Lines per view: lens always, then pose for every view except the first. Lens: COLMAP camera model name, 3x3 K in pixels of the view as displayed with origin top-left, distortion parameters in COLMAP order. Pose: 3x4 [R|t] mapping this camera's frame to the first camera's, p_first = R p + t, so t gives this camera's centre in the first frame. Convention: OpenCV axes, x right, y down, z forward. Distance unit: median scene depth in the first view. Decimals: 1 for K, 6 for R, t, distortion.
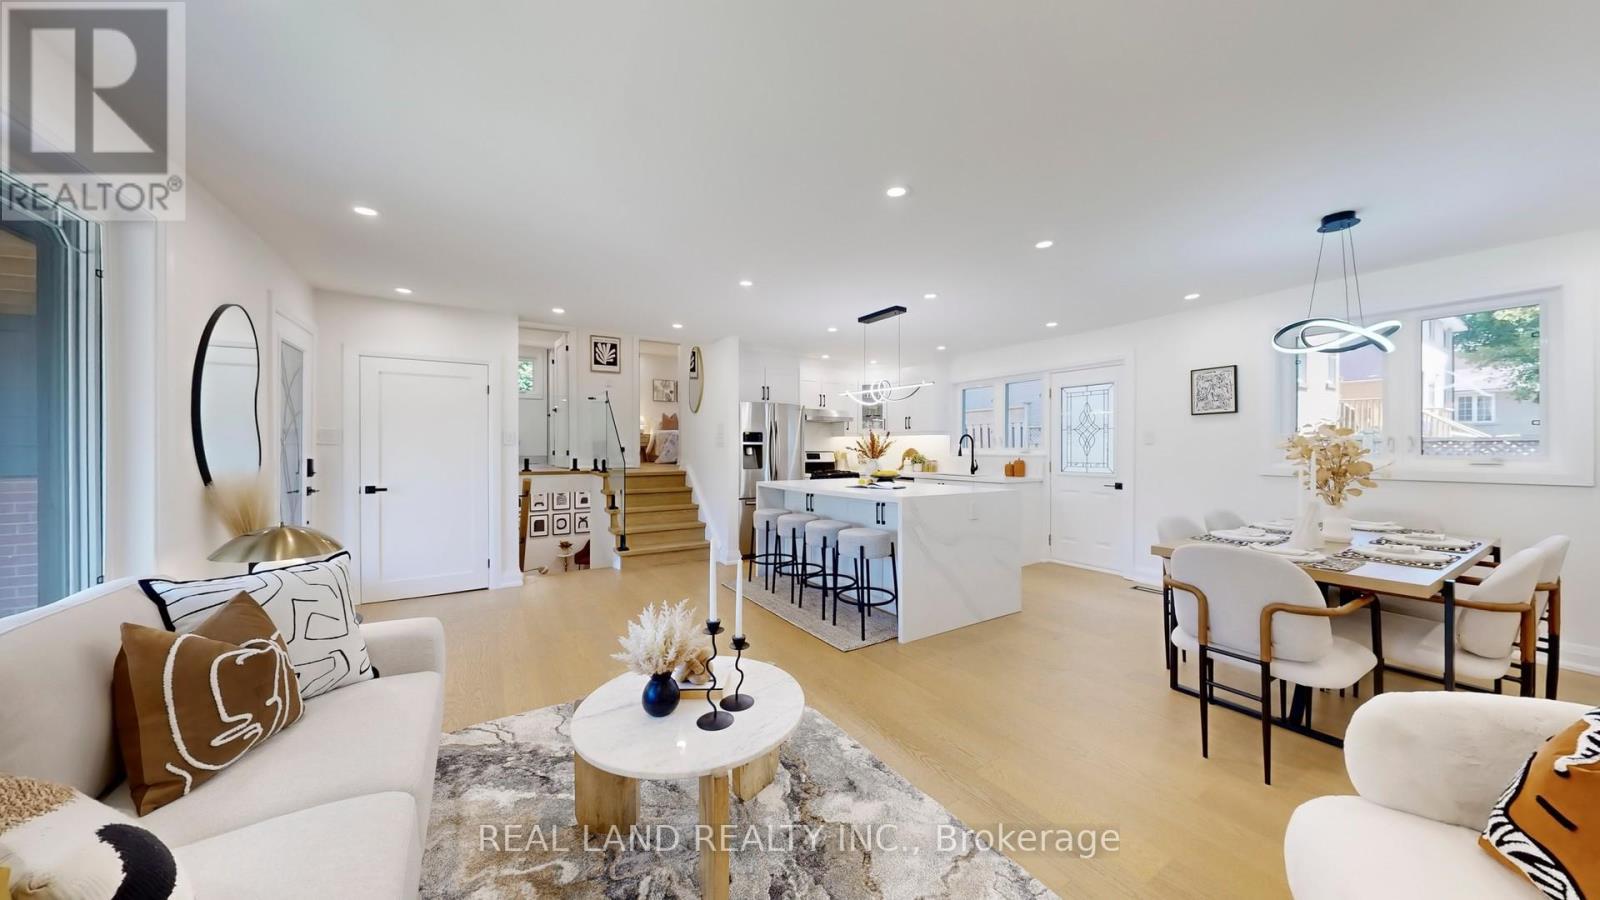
lens RADIAL K [[508.7, 0, 802.7], [0, 508.7, 446.7], [0, 0, 1]] dist [0.002165, 0.000278]
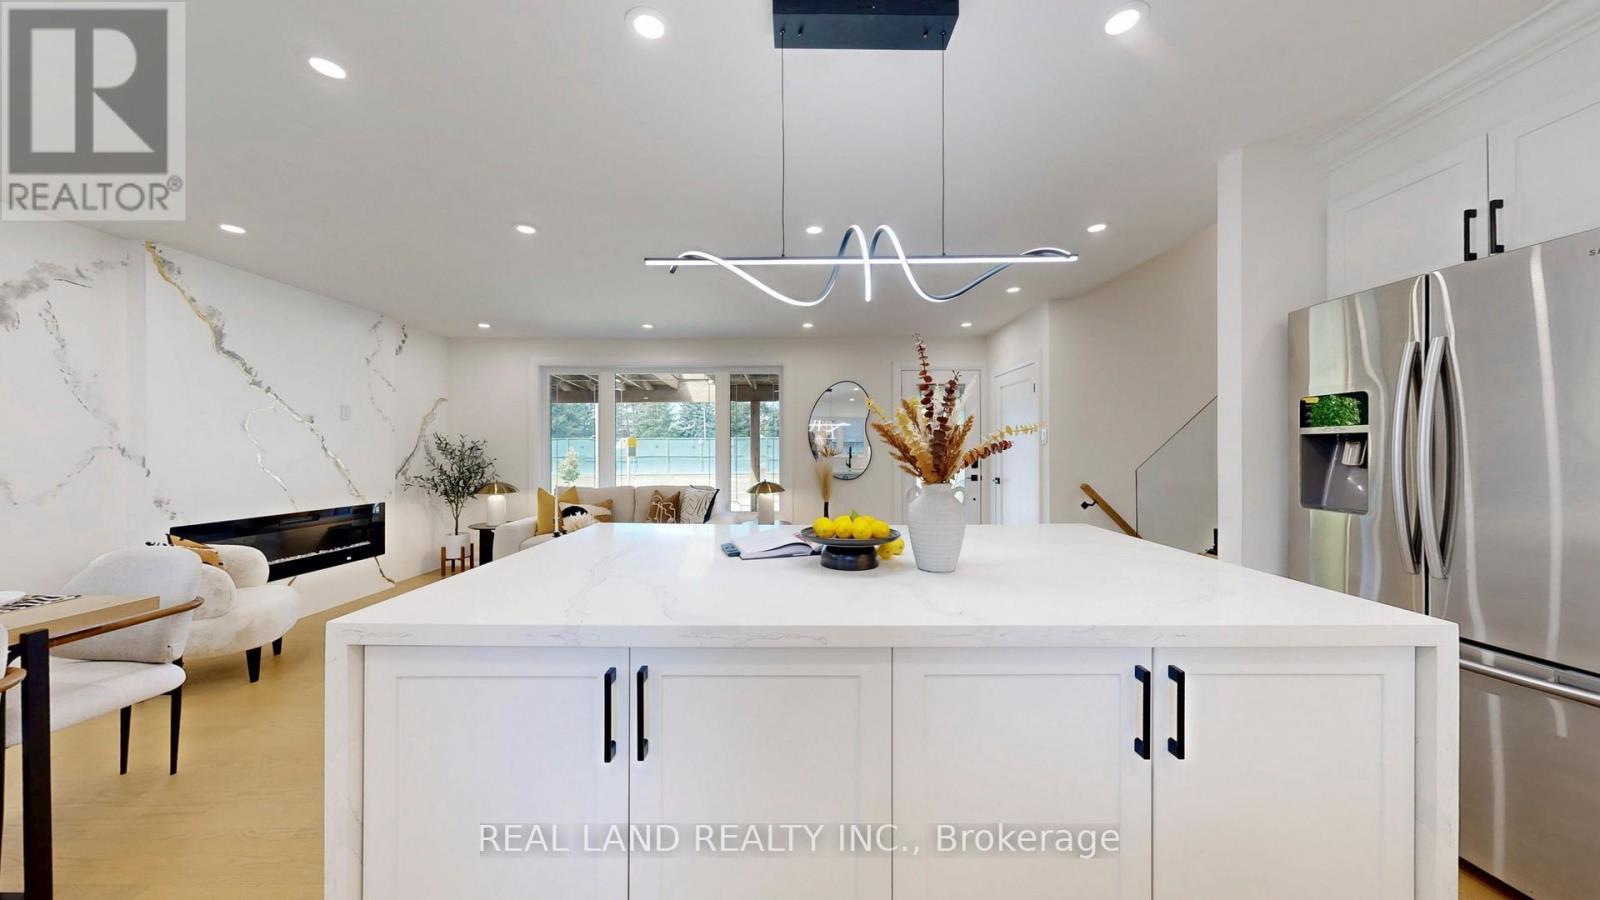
lens RADIAL K [[508.7, 0, 805.7], [0, 508.7, 447.7], [0, 0, 1]] dist [0.002165, 0.000278]
pose [[-0.526312, -0.002050, -0.850289, 0.382555], [0.005339, 0.999969, -0.005715, 0.005361], [0.850274, -0.007548, -0.526285, 0.987128]]
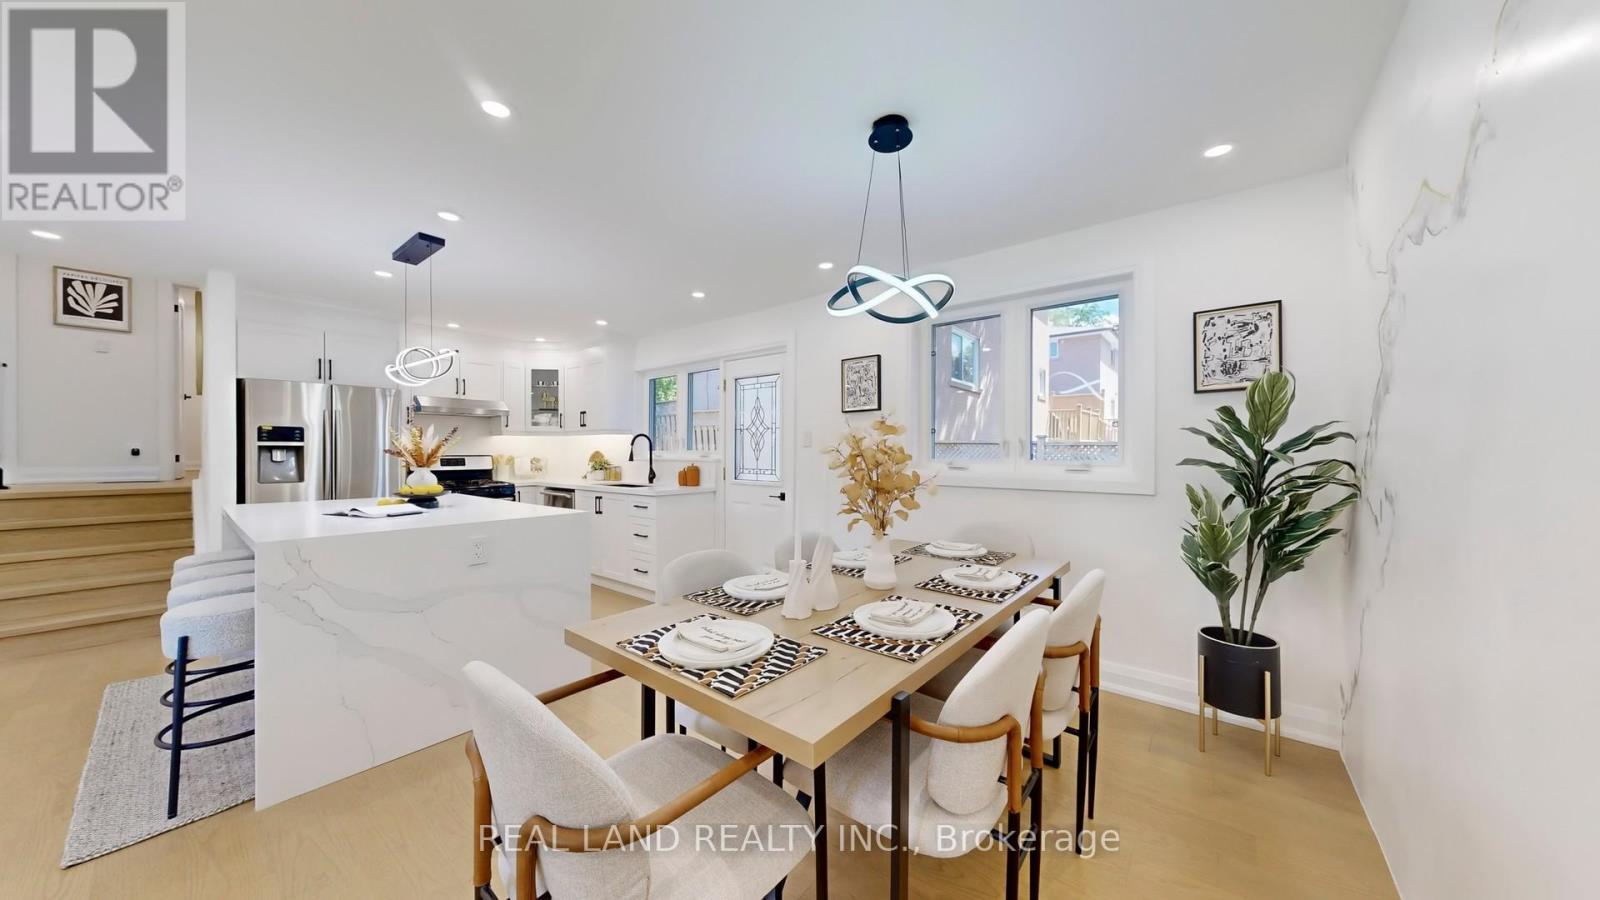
lens RADIAL K [[508.7, 0, 802.1], [0, 508.7, 455.9], [0, 0, 1]] dist [0.002165, 0.000278]
pose [[0.946341, -0.002596, 0.323159, 0.359478], [-0.002394, 0.999884, 0.015043, -0.002624], [-0.323160, -0.015009, 0.946225, 0.185828]]
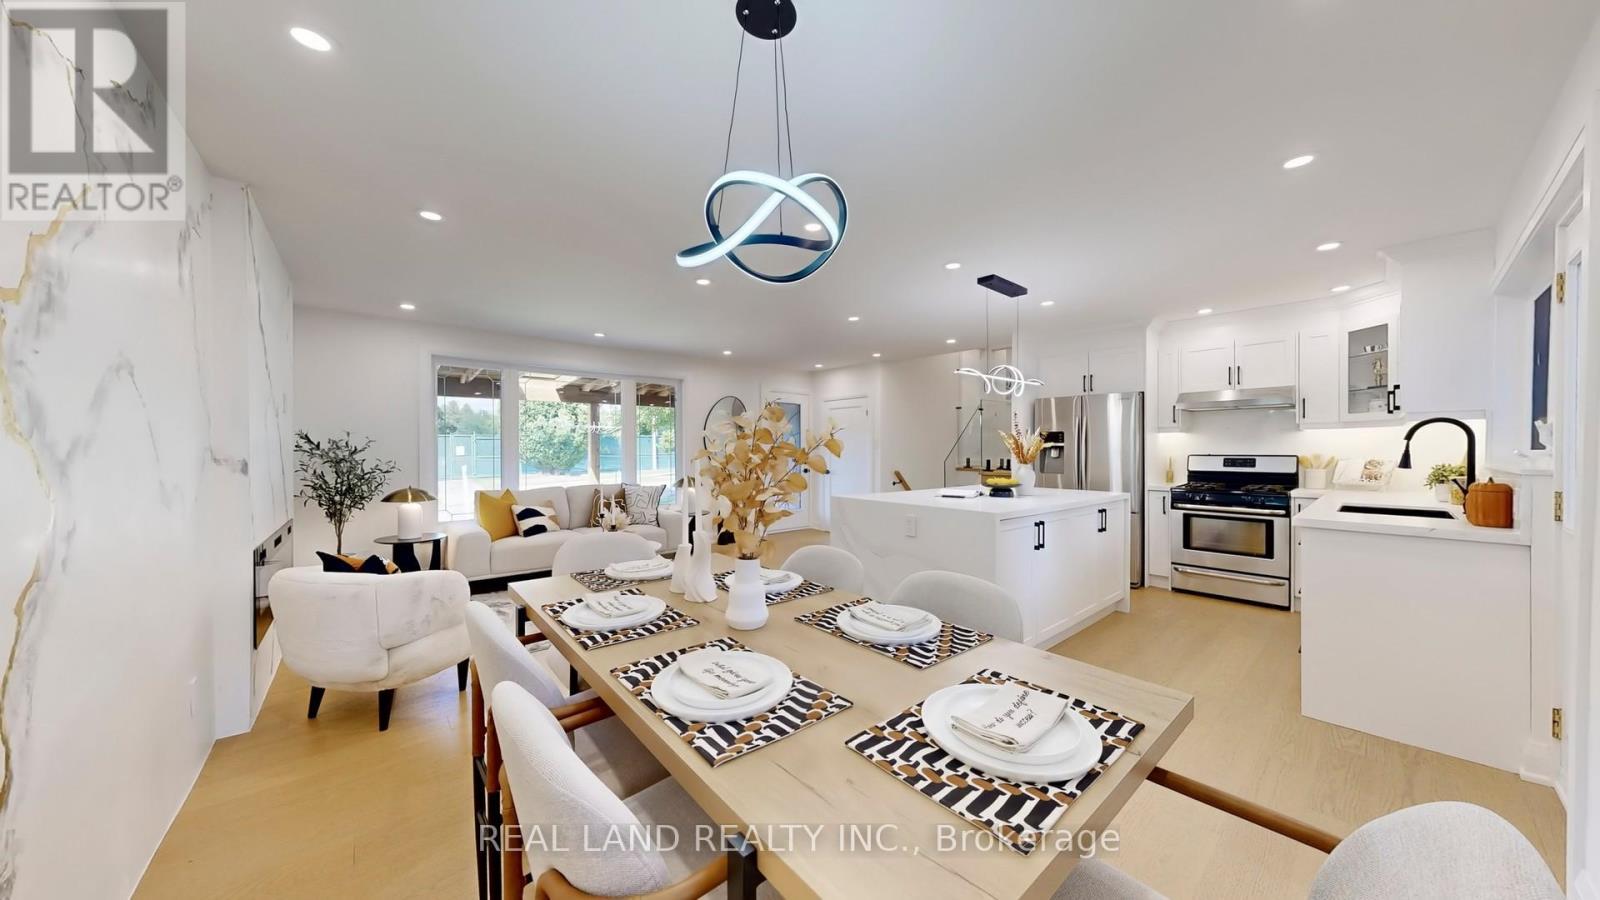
lens RADIAL K [[508.7, 0, 802.1], [0, 508.7, 454.4], [0, 0, 1]] dist [0.002165, 0.000278]
pose [[0.154393, 0.009177, -0.987967, 0.788068], [0.003299, 0.999946, 0.009804, 0.000878], [0.988004, -0.004773, 0.154355, 0.484281]]
